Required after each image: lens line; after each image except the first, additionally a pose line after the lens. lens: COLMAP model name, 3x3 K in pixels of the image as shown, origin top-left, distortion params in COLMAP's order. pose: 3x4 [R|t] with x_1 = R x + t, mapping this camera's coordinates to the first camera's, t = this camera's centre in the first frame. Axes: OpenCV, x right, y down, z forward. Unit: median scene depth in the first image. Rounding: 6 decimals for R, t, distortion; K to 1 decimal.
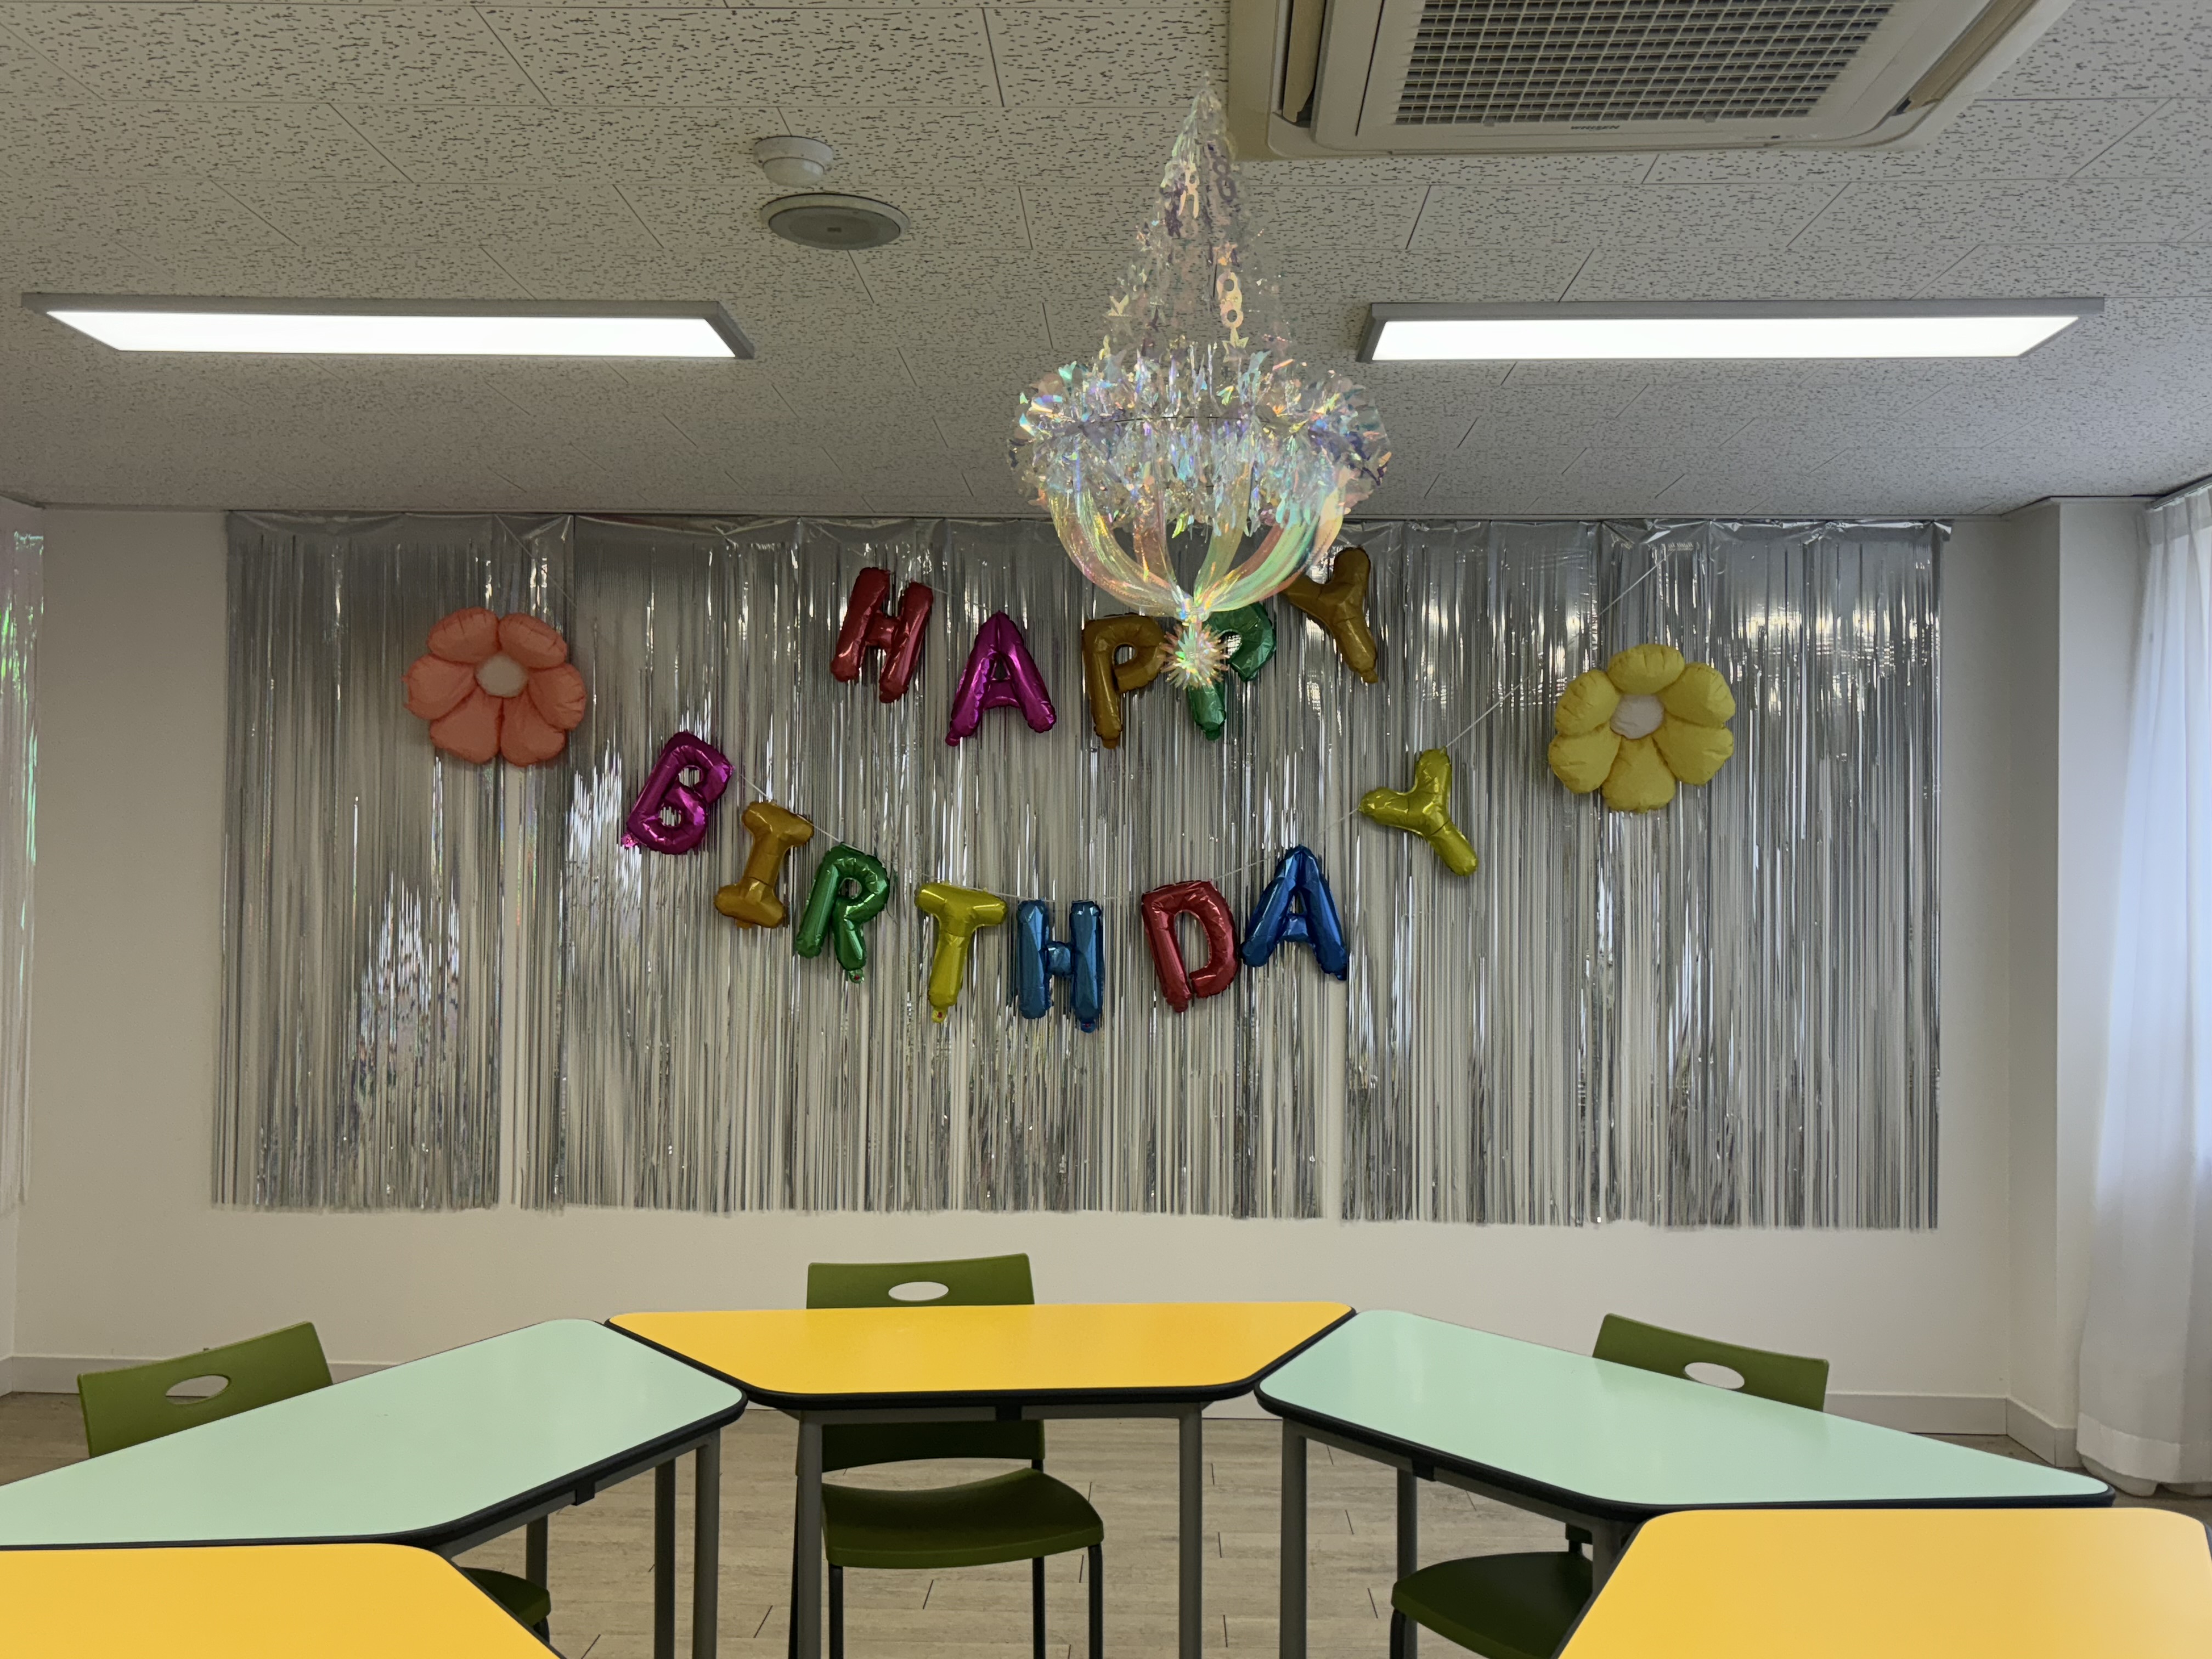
lens RADIAL K [[2032.3, 0, 1041.8], [0, 2032.3, 812.6], [0, 0, 1]] dist [0.033884, 0.000000]
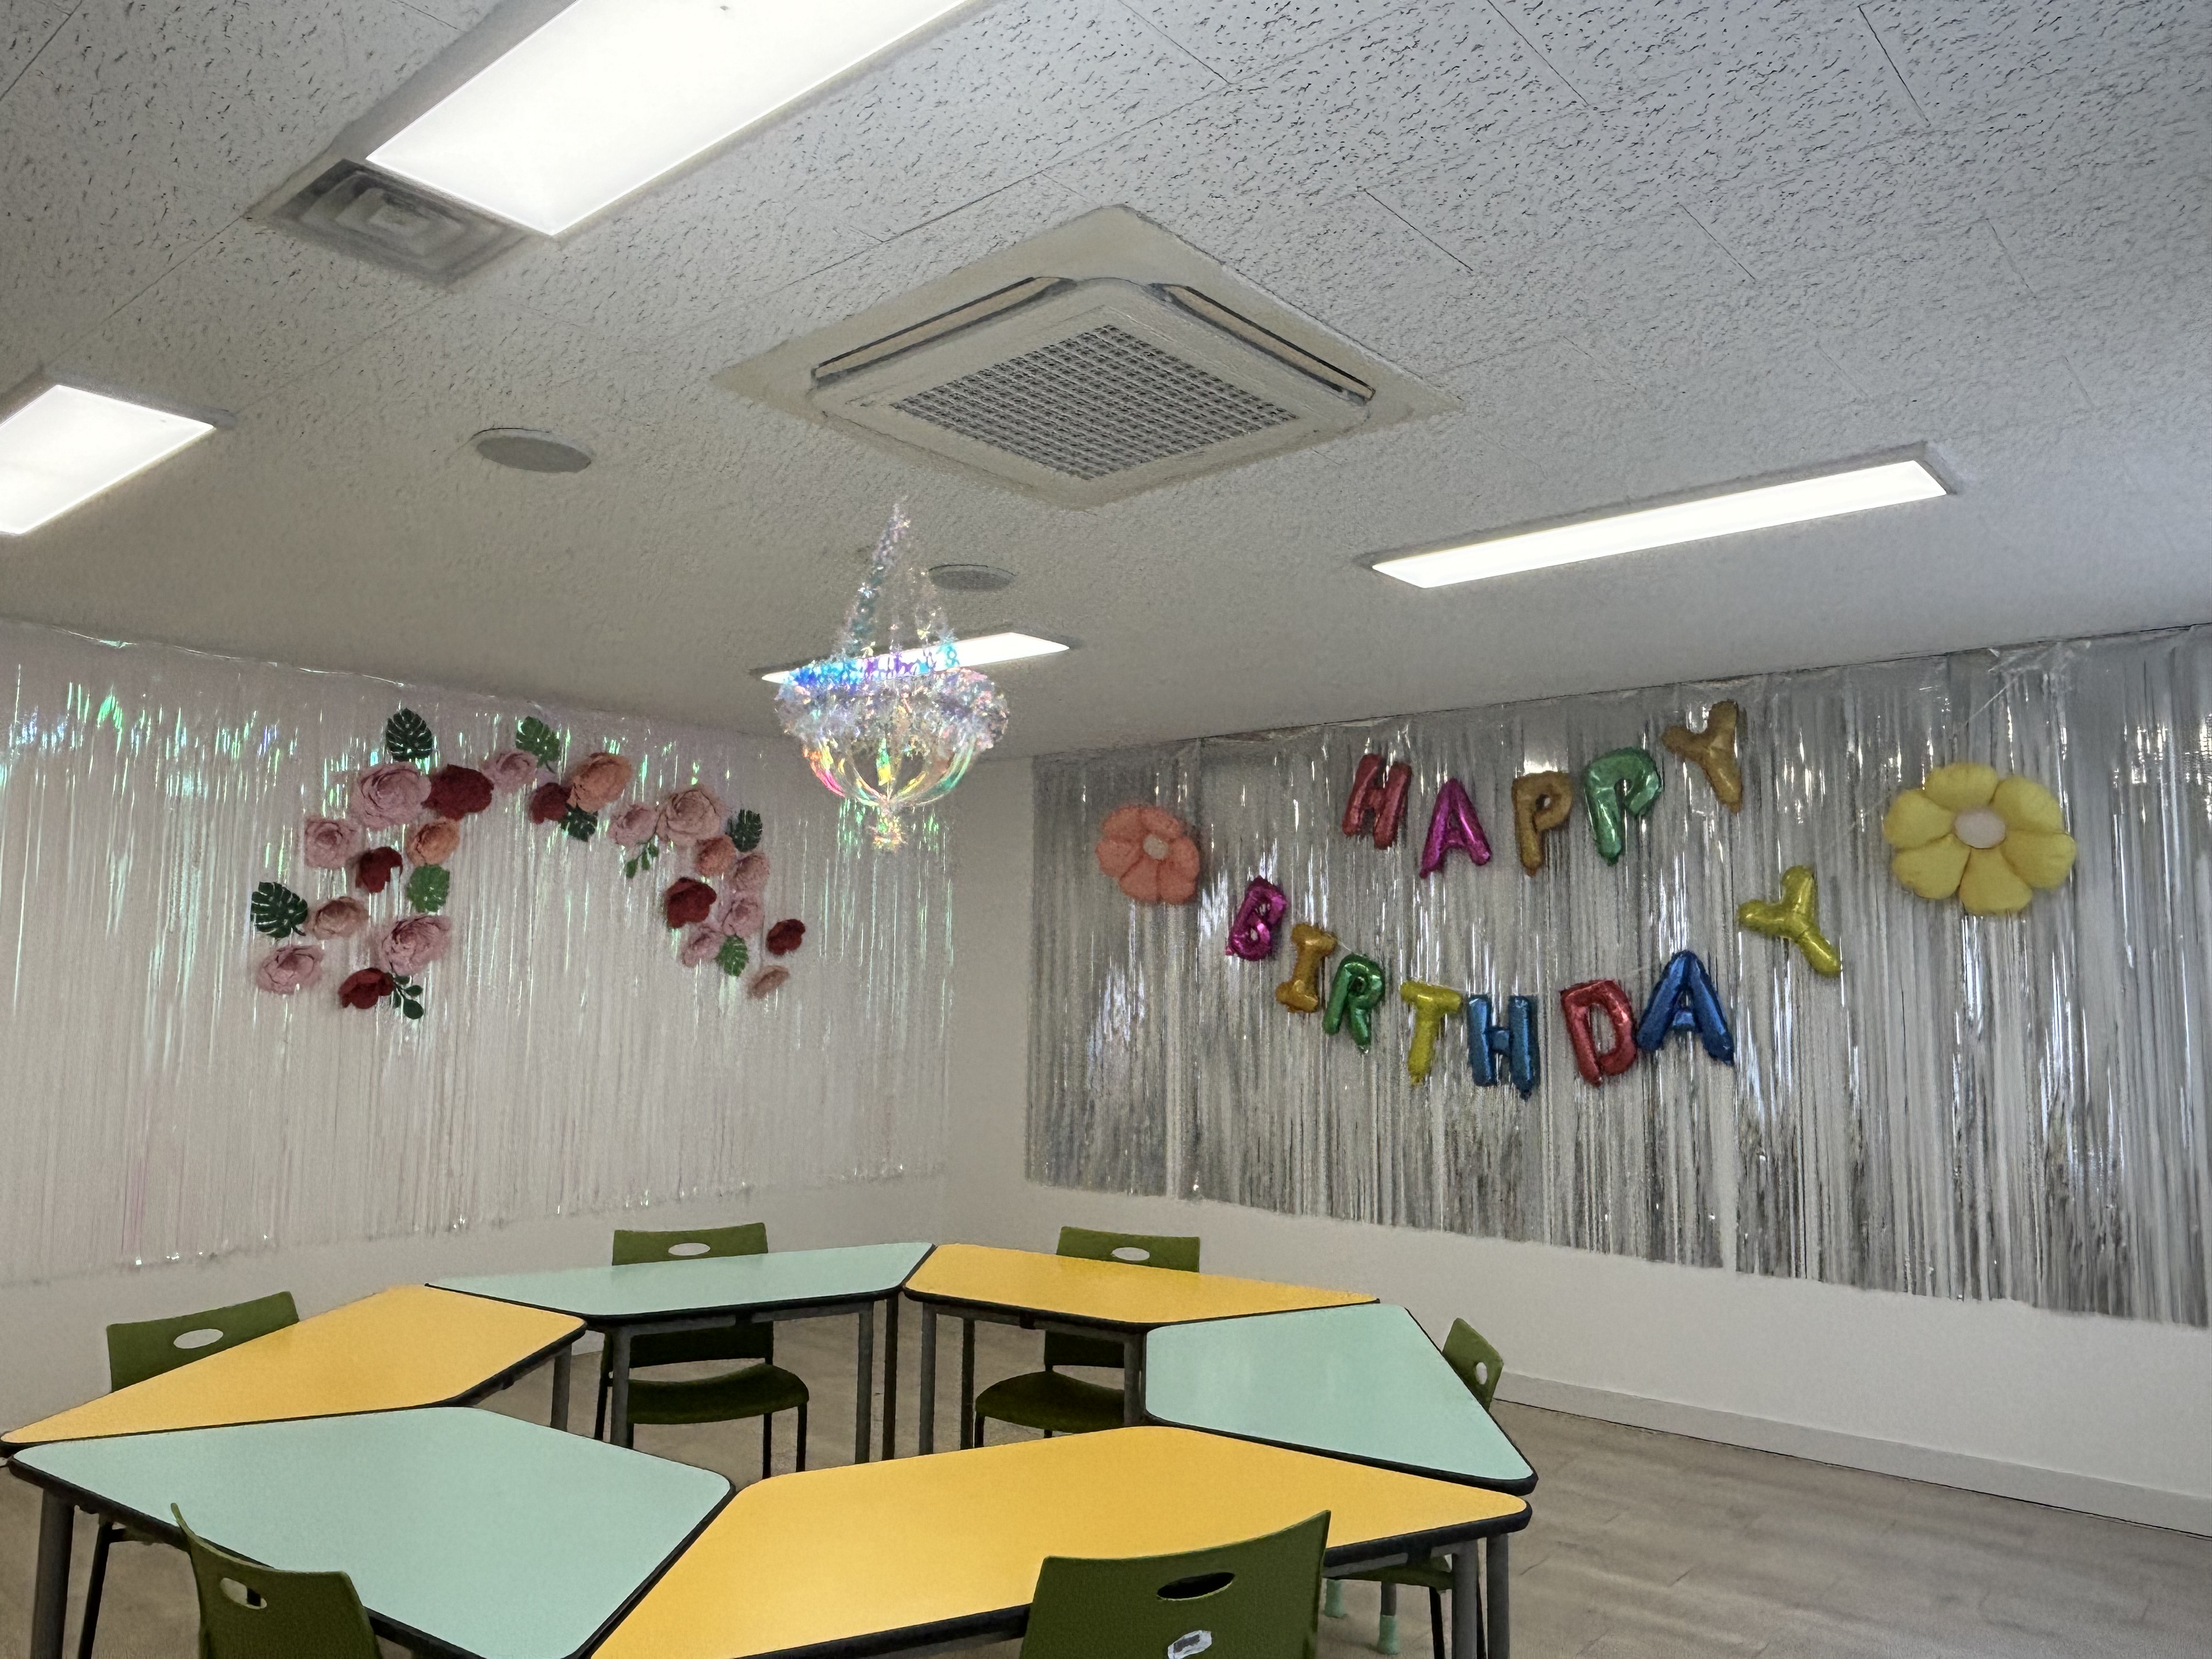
lens RADIAL K [[1539.7, 0, 1136.0], [0, 1539.7, 802.6], [0, 0, 1]] dist [-0.001592, -0.010221]
pose [[0.785409, -0.070850, -0.614909, 0.437668], [0.027197, 0.996418, -0.080070, -0.006982], [0.618379, 0.046164, 0.784523, 0.078940]]
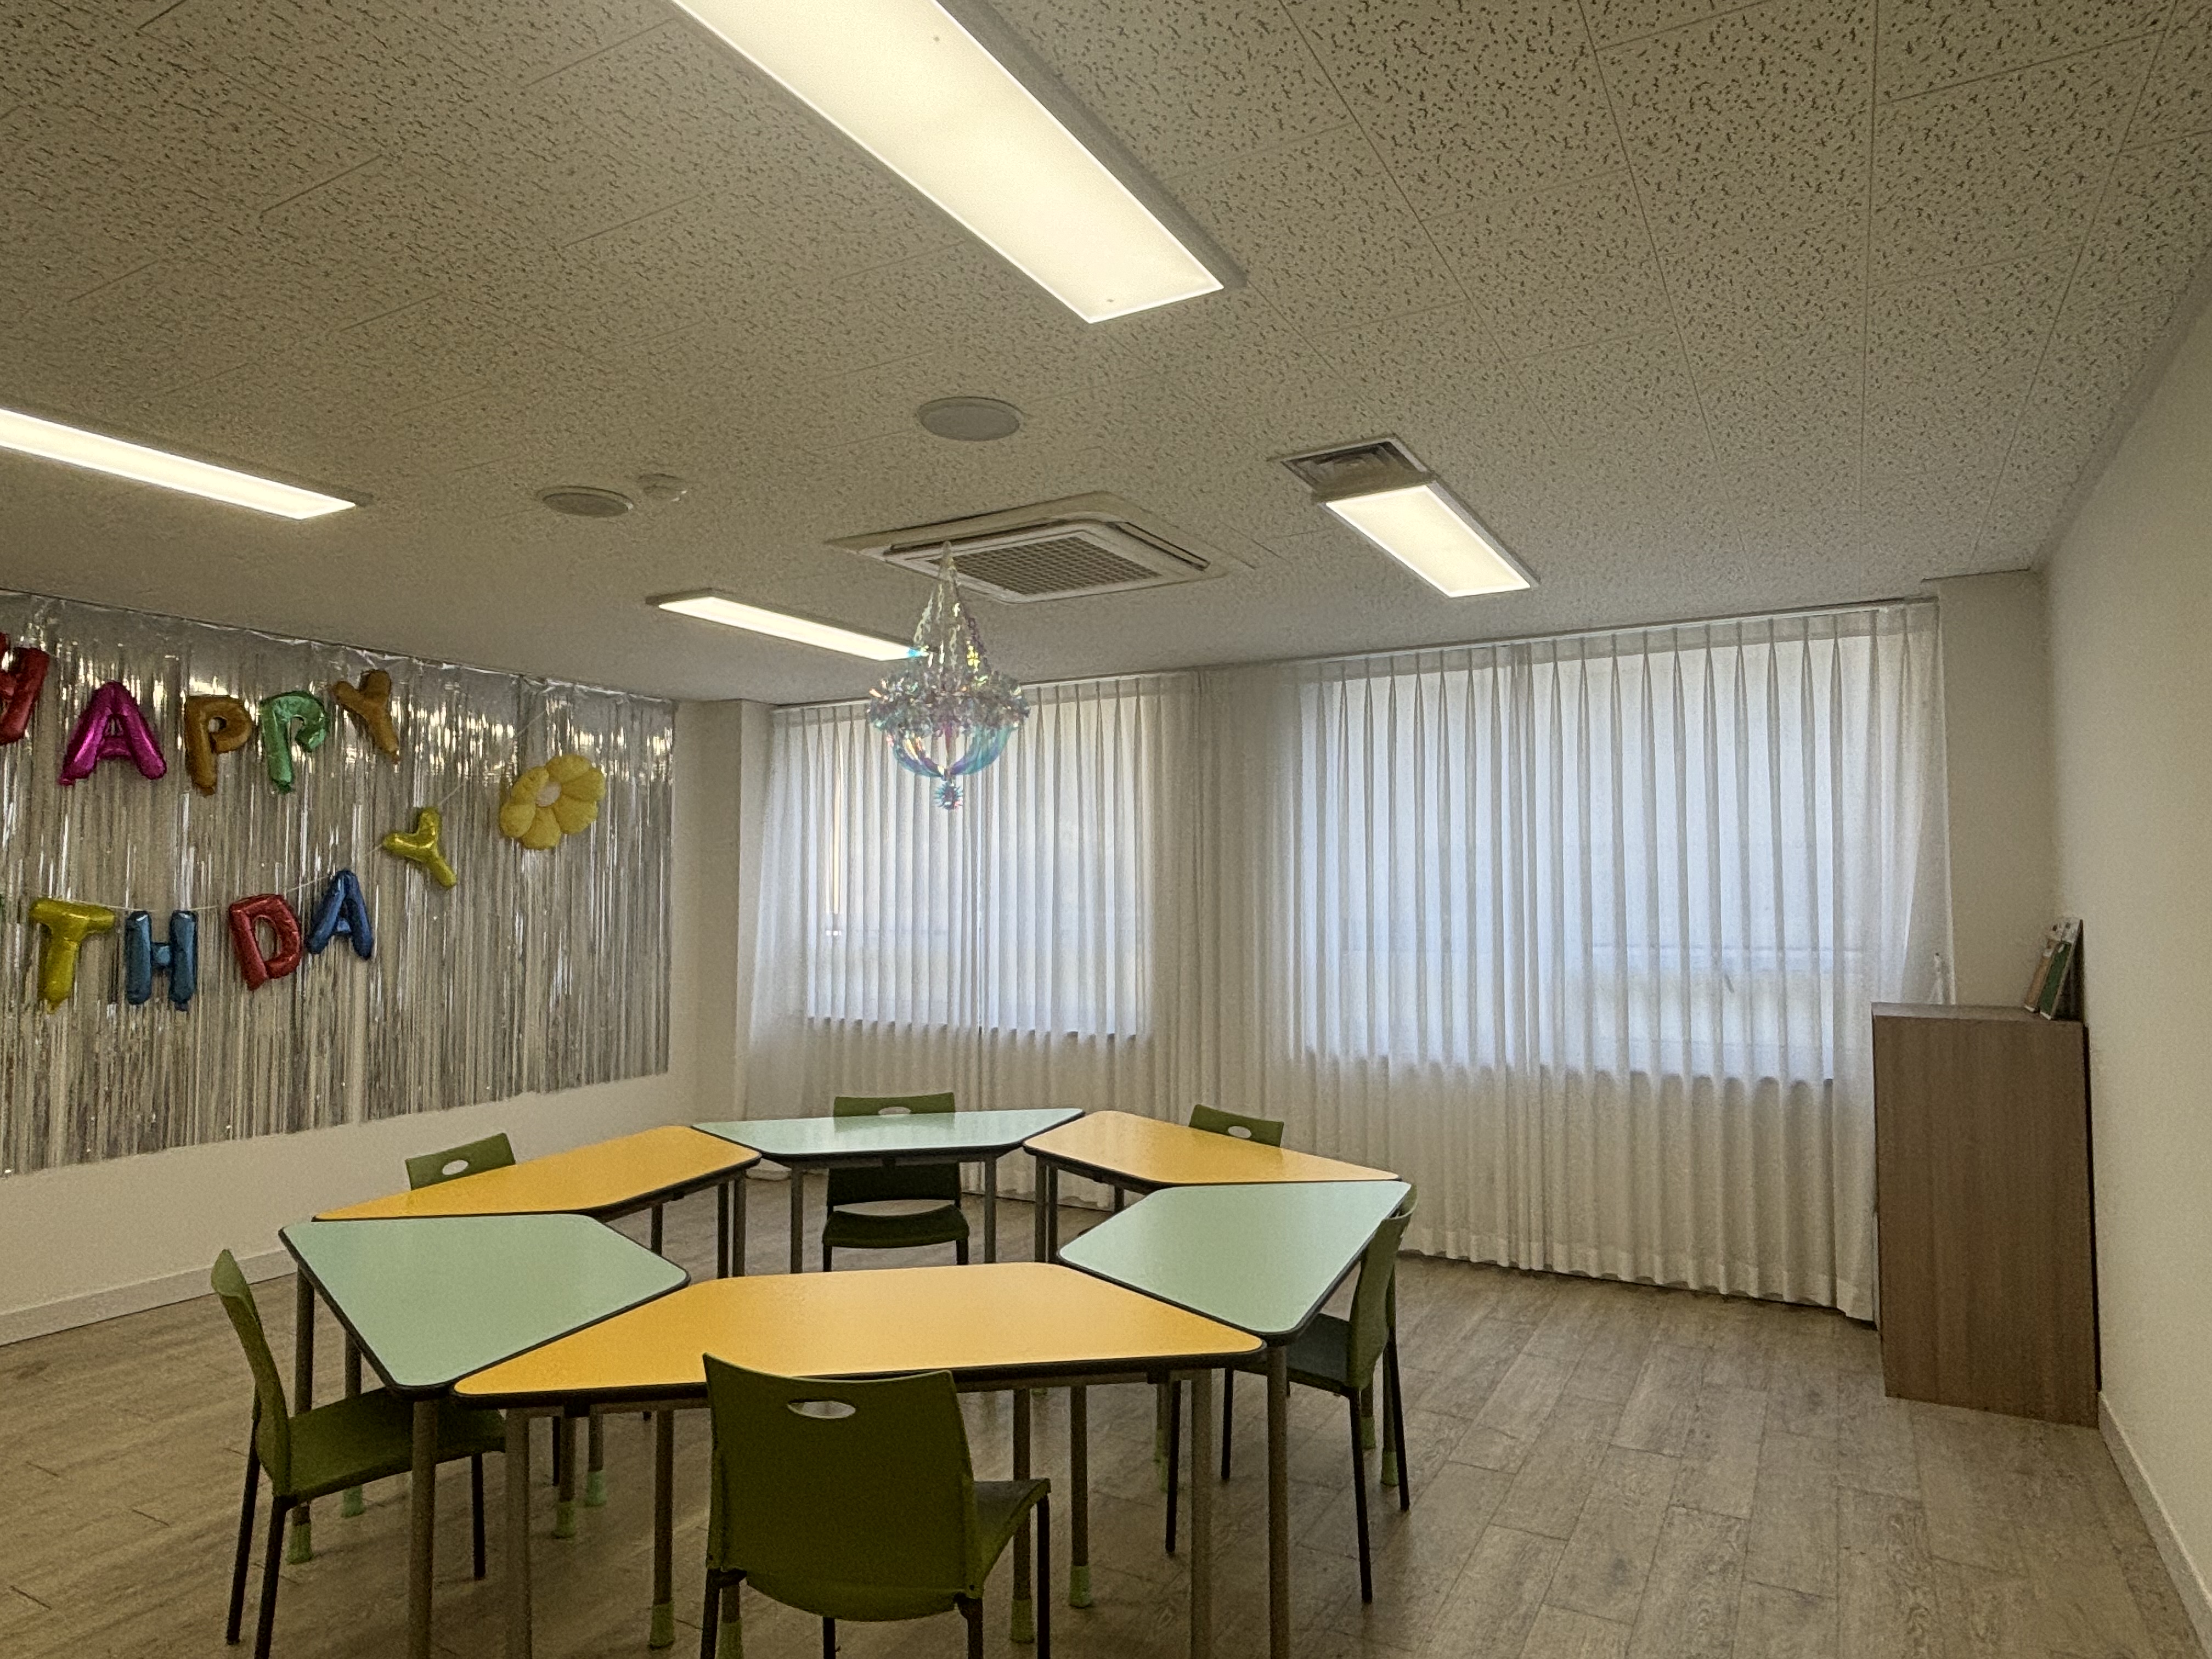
lens RADIAL K [[1281.6, 0, 1107.0], [0, 1281.6, 841.4], [0, 0, 1]] dist [0.000048, 0.001199]
pose [[0.469520, 0.026185, 0.882534, -0.426366], [-0.042739, 0.999062, -0.006905, -0.020659], [-0.881887, -0.034476, 0.470199, 0.091751]]
